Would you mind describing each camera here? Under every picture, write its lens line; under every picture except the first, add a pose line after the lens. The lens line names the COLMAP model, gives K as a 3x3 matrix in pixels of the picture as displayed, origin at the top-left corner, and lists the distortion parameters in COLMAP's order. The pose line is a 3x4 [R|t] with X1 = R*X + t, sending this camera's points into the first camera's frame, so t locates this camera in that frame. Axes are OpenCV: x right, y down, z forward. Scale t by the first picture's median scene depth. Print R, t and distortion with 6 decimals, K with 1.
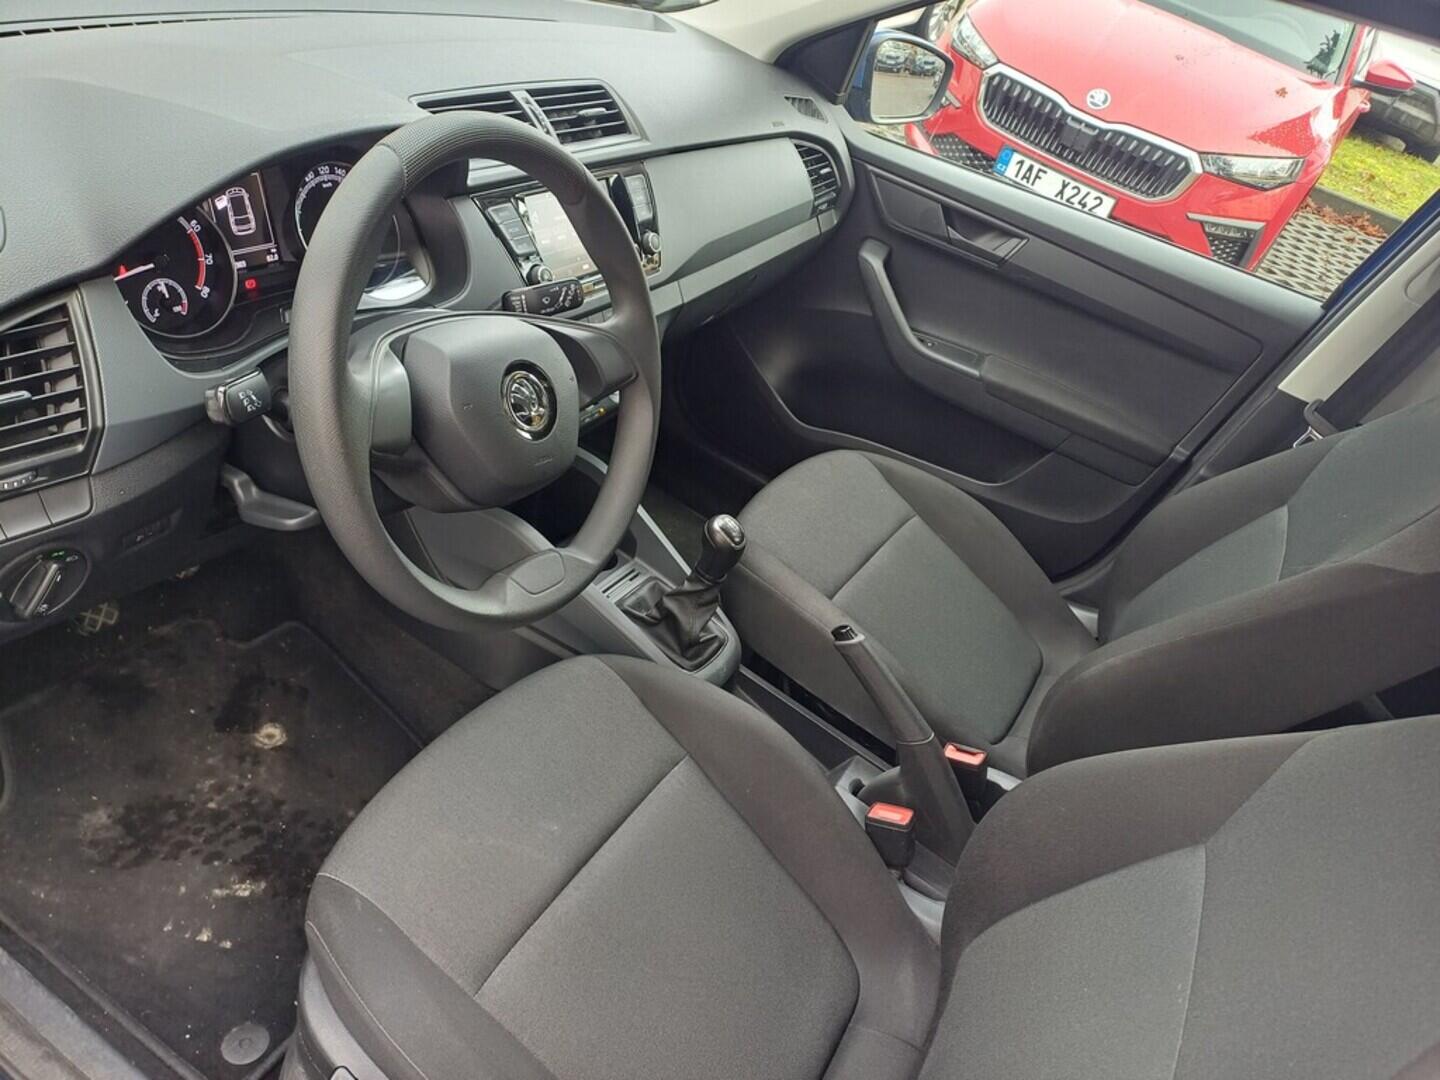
lens RADIAL K [[1066.8, 0, 727.6], [0, 1066.8, 561.7], [0, 0, 1]] dist [0.037761, -0.010596]
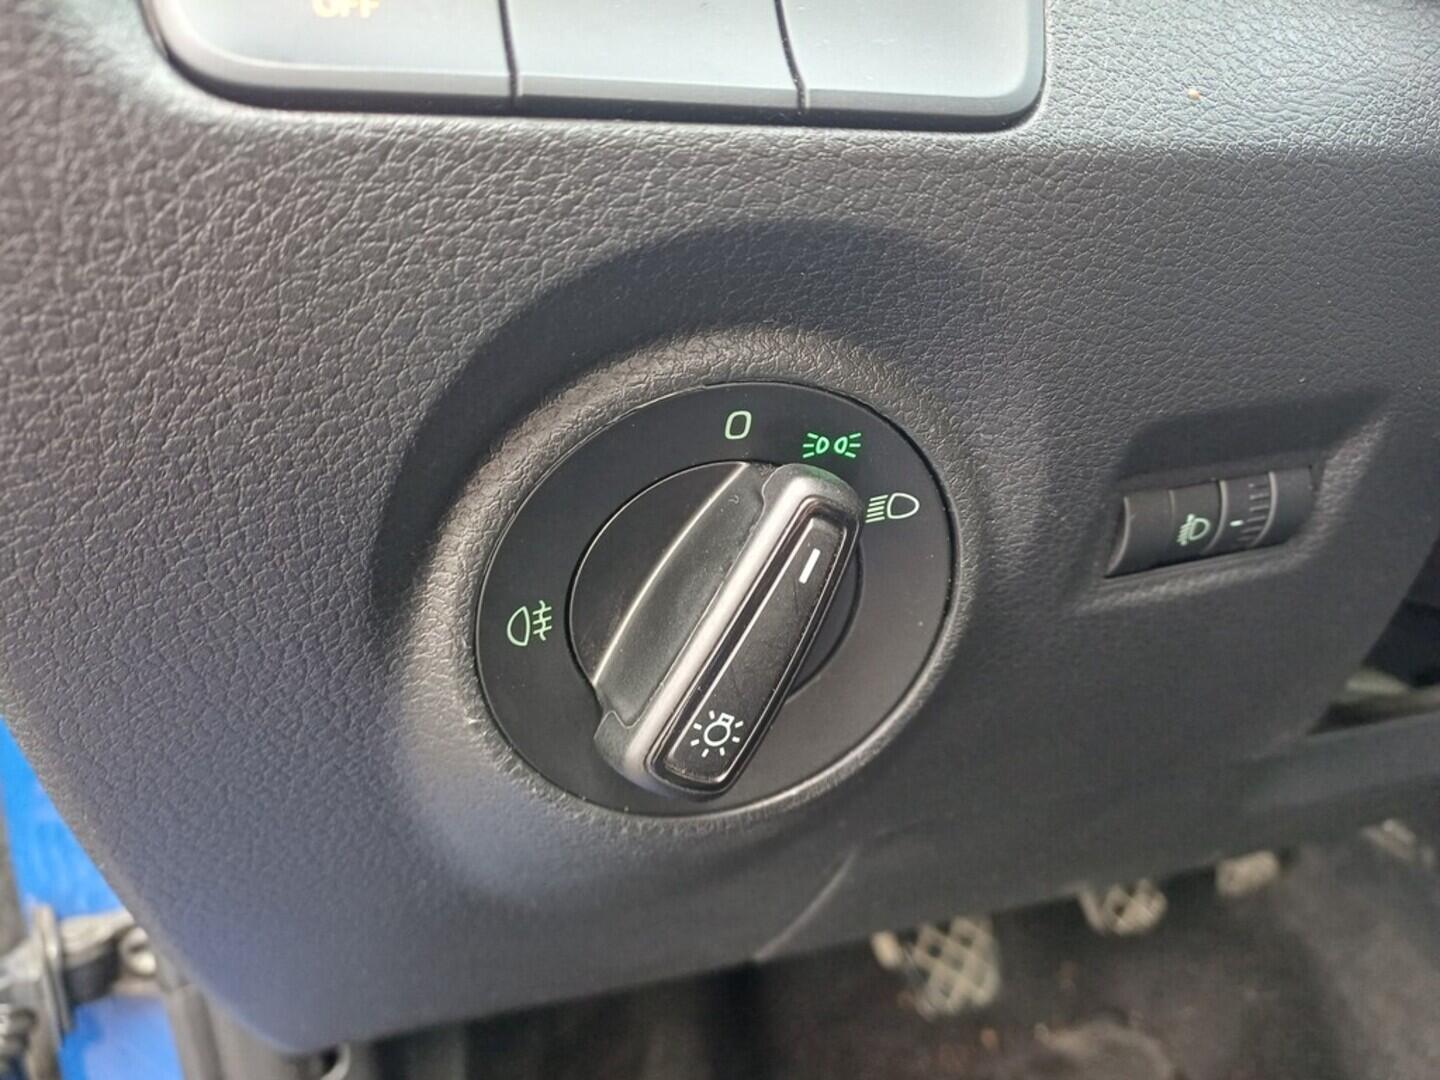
lens RADIAL K [[1066.8, 0, 727.6], [0, 1066.8, 561.7], [0, 0, 1]] dist [0.037761, -0.010596]
pose [[0.730817, -0.068932, -0.679084, -0.472626], [-0.193170, 0.933329, -0.302626, 0.063908], [0.654670, 0.352342, 0.668777, 0.808801]]
